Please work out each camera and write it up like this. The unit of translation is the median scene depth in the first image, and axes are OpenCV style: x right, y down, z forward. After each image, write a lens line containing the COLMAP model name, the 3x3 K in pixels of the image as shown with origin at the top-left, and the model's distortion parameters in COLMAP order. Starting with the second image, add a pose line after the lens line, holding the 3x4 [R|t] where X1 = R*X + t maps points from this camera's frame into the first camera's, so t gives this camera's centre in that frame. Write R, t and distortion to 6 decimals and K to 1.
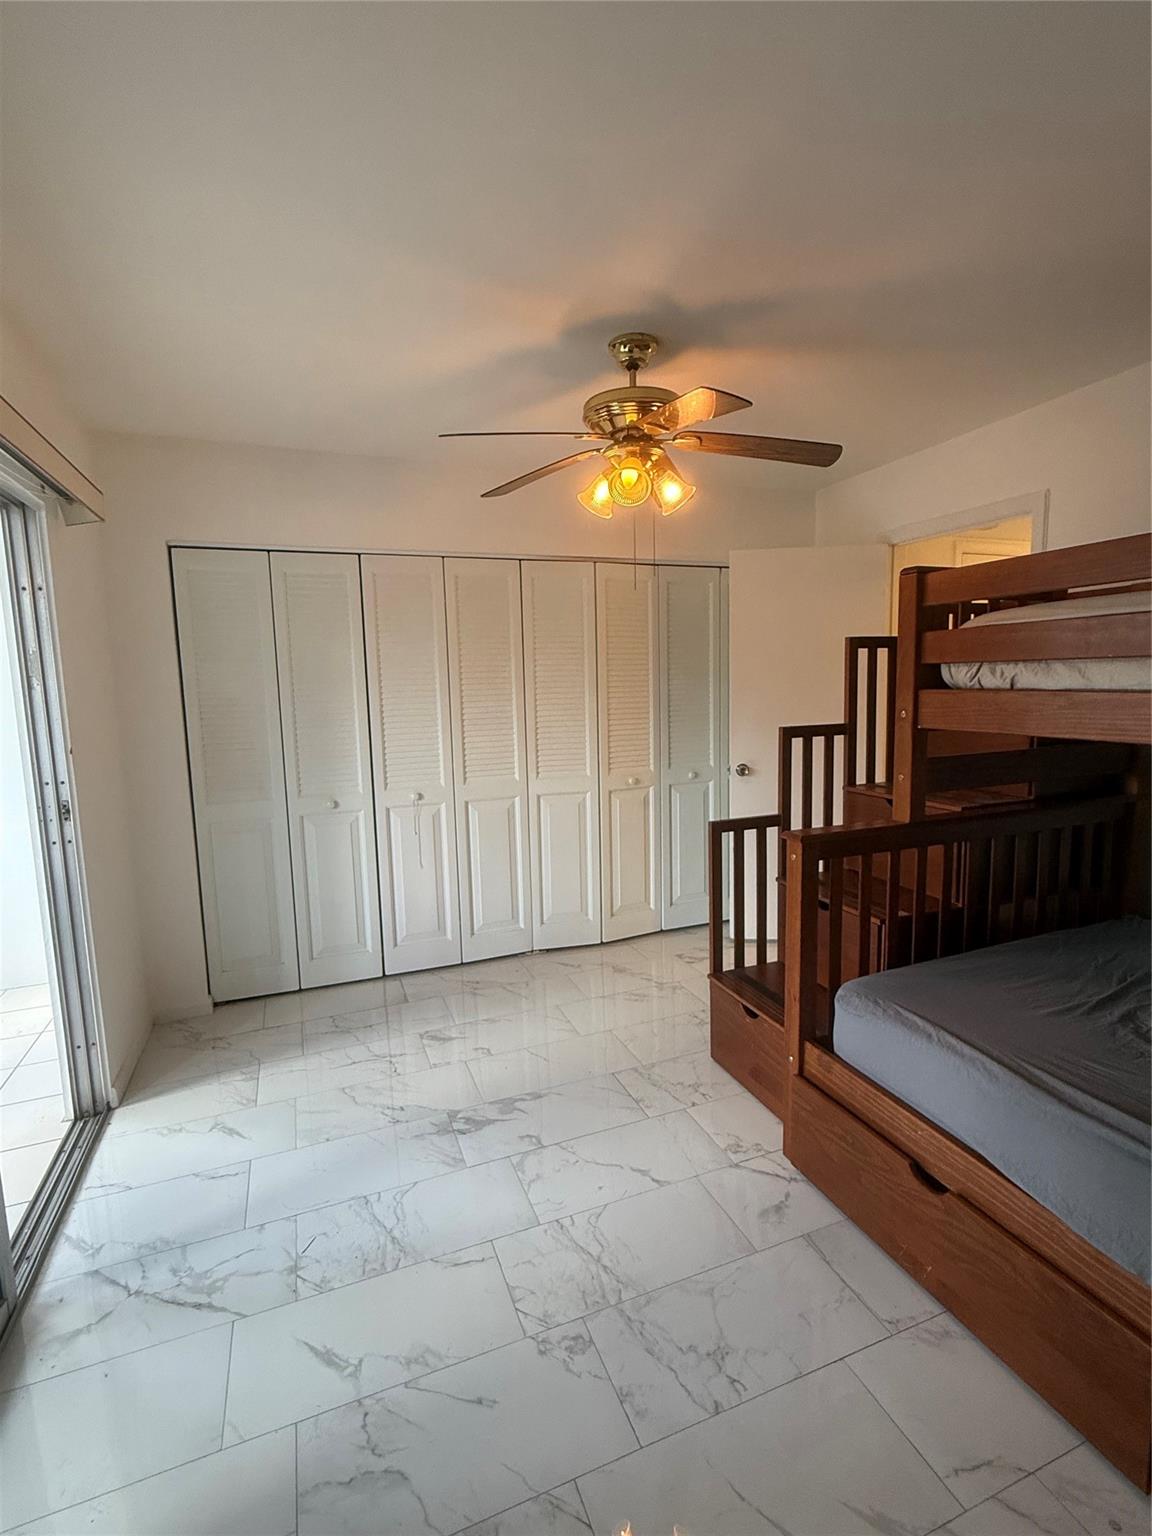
lens RADIAL K [[721.4, 0, 576.6], [0, 721.4, 766.9], [0, 0, 1]] dist [0.001738, -0.000547]
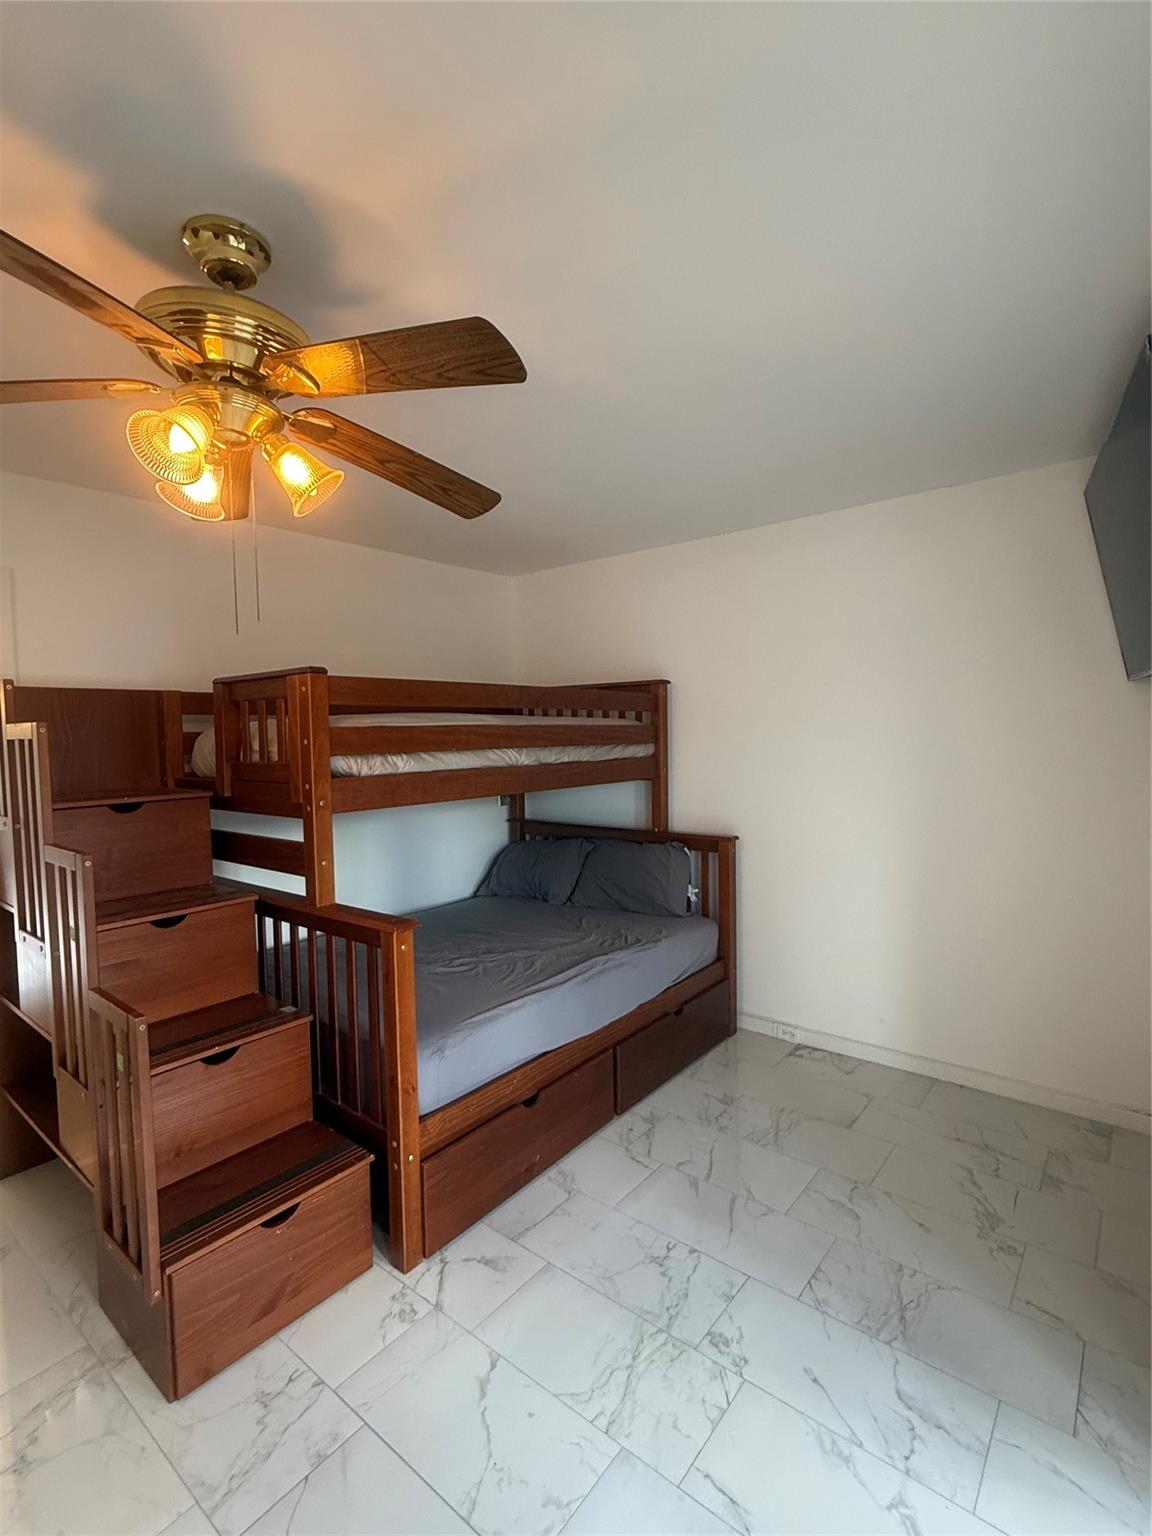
lens RADIAL K [[721.4, 0, 575.7], [0, 721.4, 769.3], [0, 0, 1]] dist [0.001738, -0.000547]
pose [[-0.493377, -0.010812, 0.869748, -0.804434], [0.139984, 0.985902, 0.091663, -0.208405], [-0.858477, 0.166975, -0.484908, 1.478297]]
